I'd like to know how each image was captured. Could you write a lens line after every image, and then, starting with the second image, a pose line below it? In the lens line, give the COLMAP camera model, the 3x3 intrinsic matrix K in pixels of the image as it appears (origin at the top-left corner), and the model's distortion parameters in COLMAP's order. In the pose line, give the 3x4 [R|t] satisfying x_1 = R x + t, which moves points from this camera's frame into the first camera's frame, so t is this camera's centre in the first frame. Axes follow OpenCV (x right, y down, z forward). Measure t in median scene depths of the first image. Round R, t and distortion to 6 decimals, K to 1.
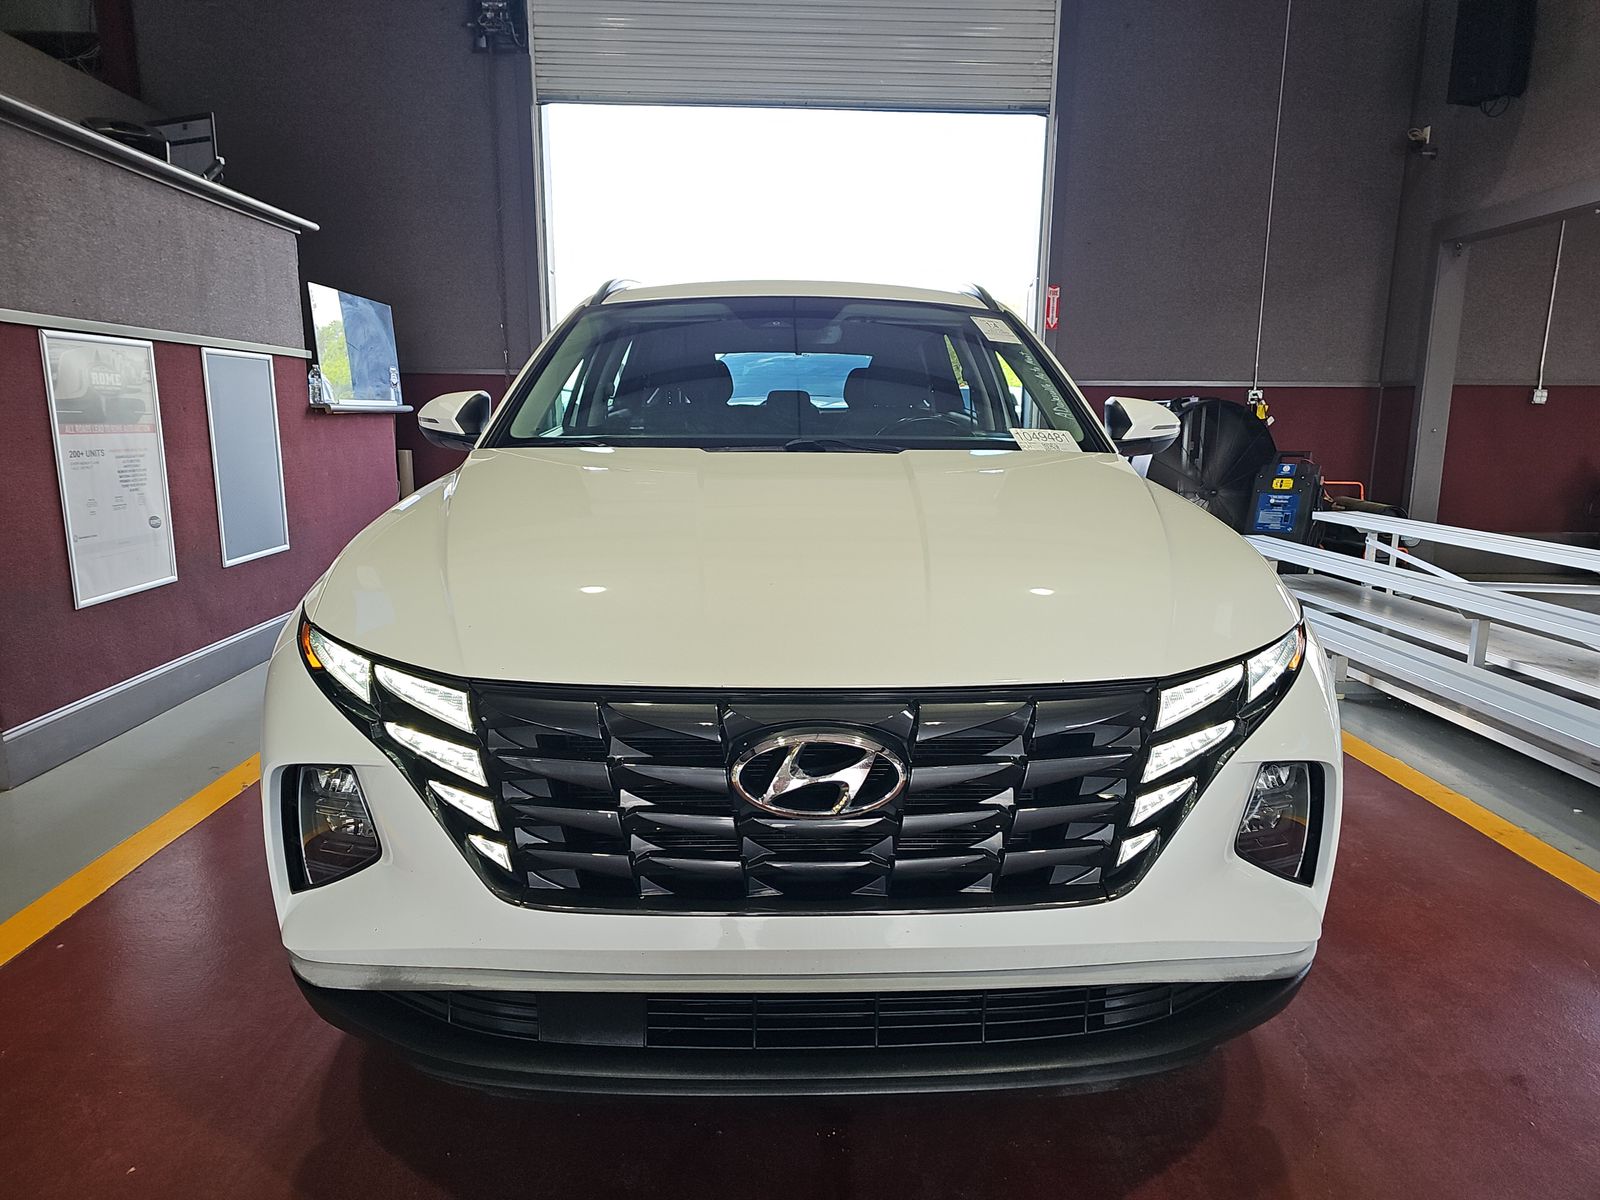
lens RADIAL K [[1050.1, 0, 800.0], [0, 1050.1, 600.0], [0, 0, 1]] dist [0.000011, 0.000616]
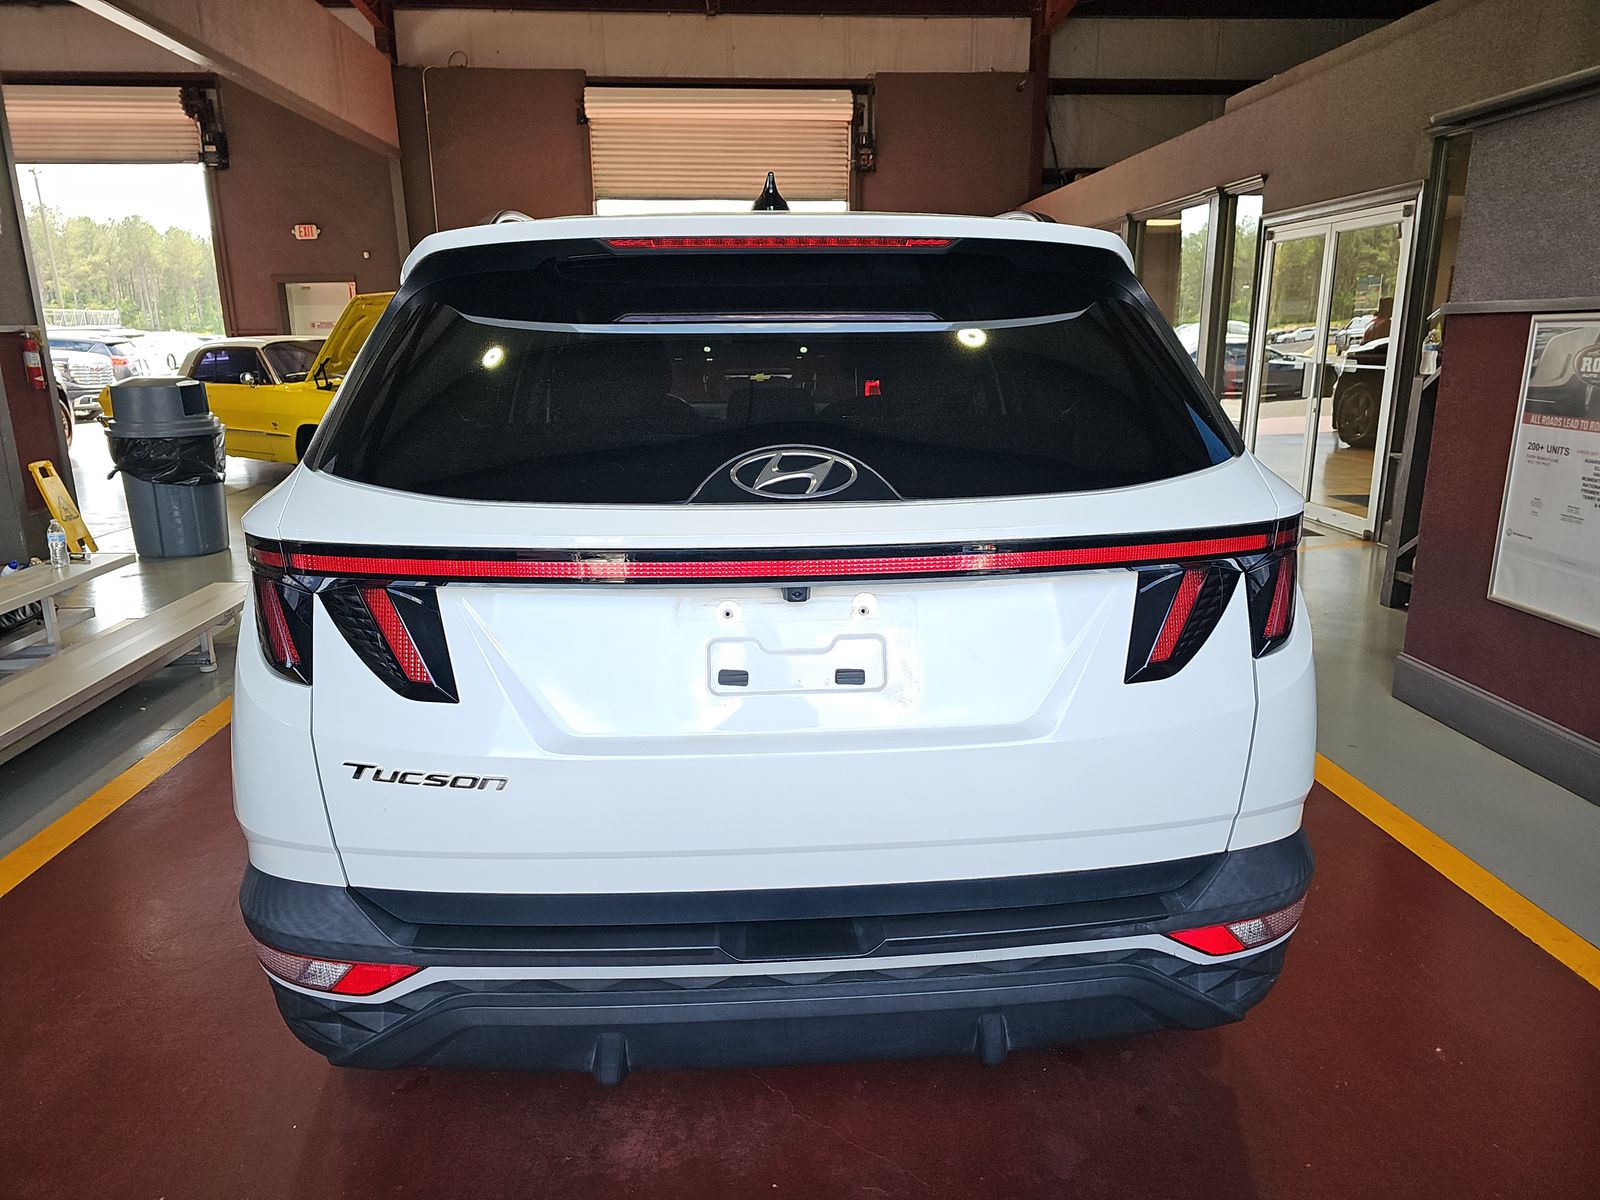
lens RADIAL K [[1050.1, 0, 800.0], [0, 1050.1, 600.0], [0, 0, 1]] dist [0.000011, 0.000616]
pose [[-0.999455, 0.008466, -0.031896, -0.006243], [-0.005431, 0.911157, 0.412023, -0.393738], [0.032551, 0.411971, -0.910615, 1.875239]]
